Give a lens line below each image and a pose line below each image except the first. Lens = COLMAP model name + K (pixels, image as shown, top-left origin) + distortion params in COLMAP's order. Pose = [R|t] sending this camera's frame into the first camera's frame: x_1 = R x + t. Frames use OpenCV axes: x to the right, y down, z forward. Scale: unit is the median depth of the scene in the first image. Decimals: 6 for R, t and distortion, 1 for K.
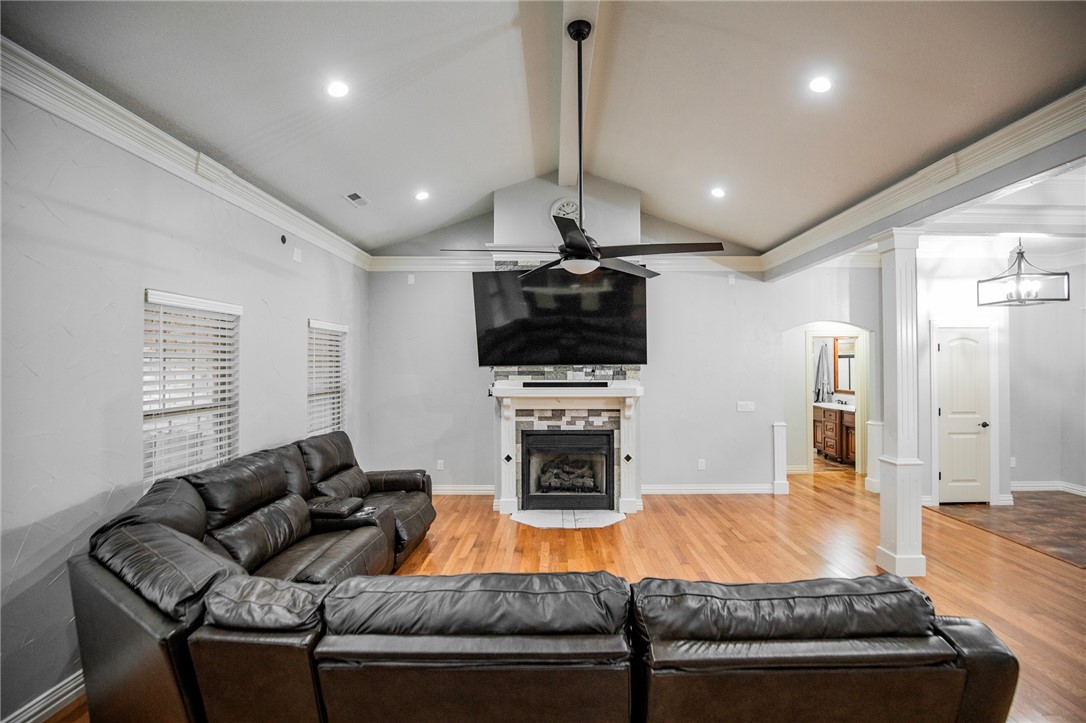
lens RADIAL K [[504.3, 0, 547.5], [0, 504.3, 356.5], [0, 0, 1]] dist [-0.023267, 0.000810]
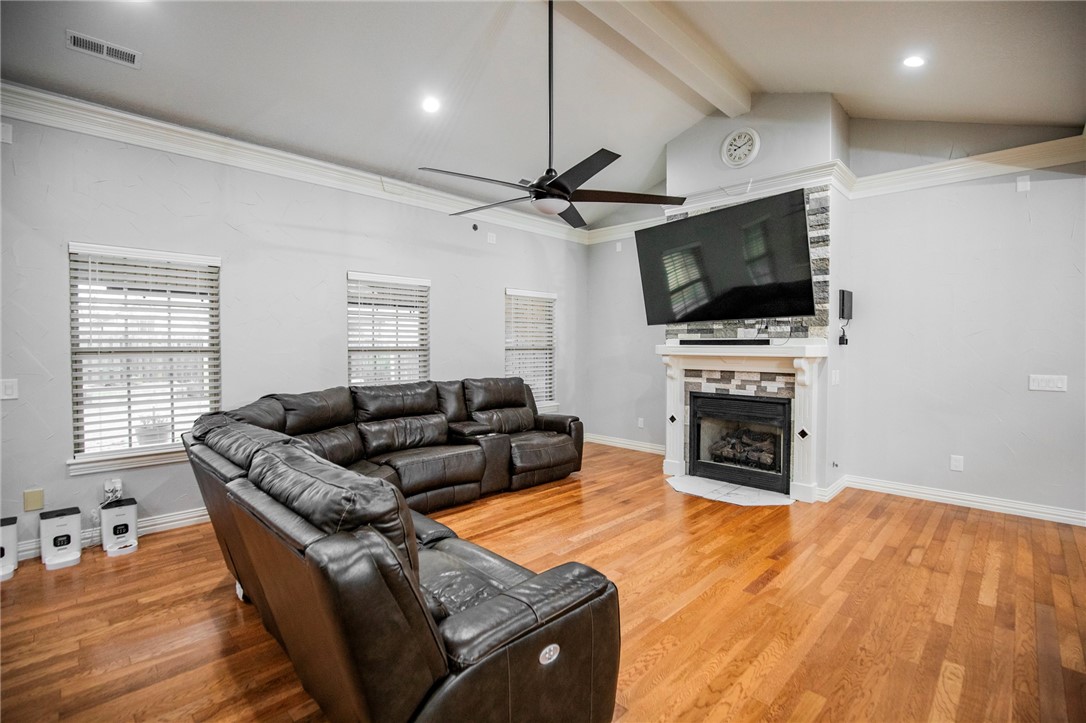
lens RADIAL K [[504.3, 0, 558.5], [0, 504.3, 356.3], [0, 0, 1]] dist [-0.023267, 0.000810]
pose [[0.725769, 0.018860, -0.687680, 0.418470], [0.006975, 0.999371, 0.034769, 0.045607], [0.687903, -0.030030, 0.725181, 0.146413]]
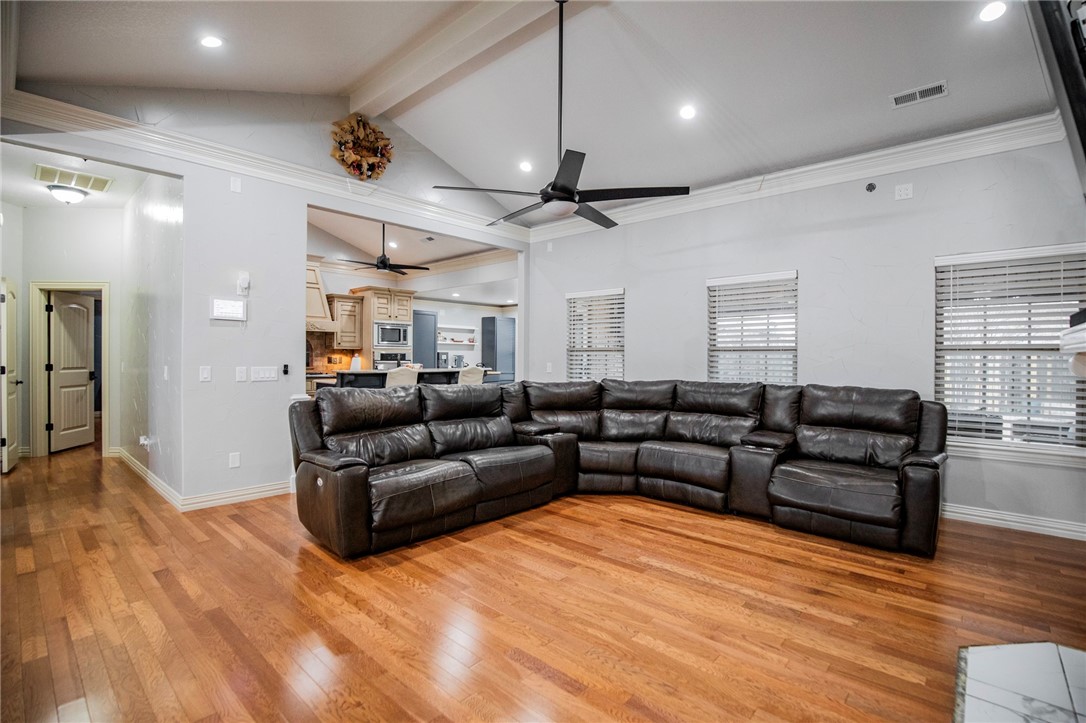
lens RADIAL K [[504.3, 0, 548.7], [0, 504.3, 360.8], [0, 0, 1]] dist [-0.023267, 0.000810]
pose [[-0.661178, 0.021041, -0.749934, 0.491636], [0.017384, 0.999768, 0.012724, 0.065167], [0.750027, -0.004624, -0.661391, 0.909894]]
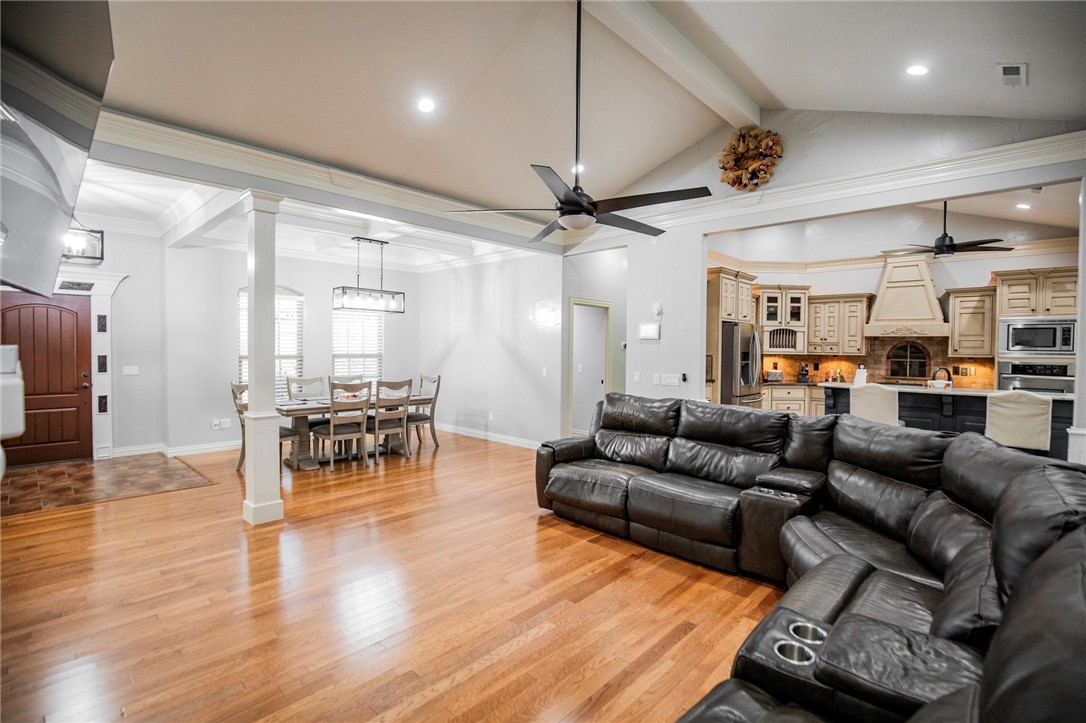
lens RADIAL K [[504.3, 0, 553.2], [0, 504.3, 361.2], [0, 0, 1]] dist [-0.023267, 0.000810]
pose [[-0.743277, -0.008644, 0.668927, -0.324260], [-0.005782, 0.999962, 0.006497, 0.044730], [-0.668958, 0.000961, -0.743299, 0.963422]]
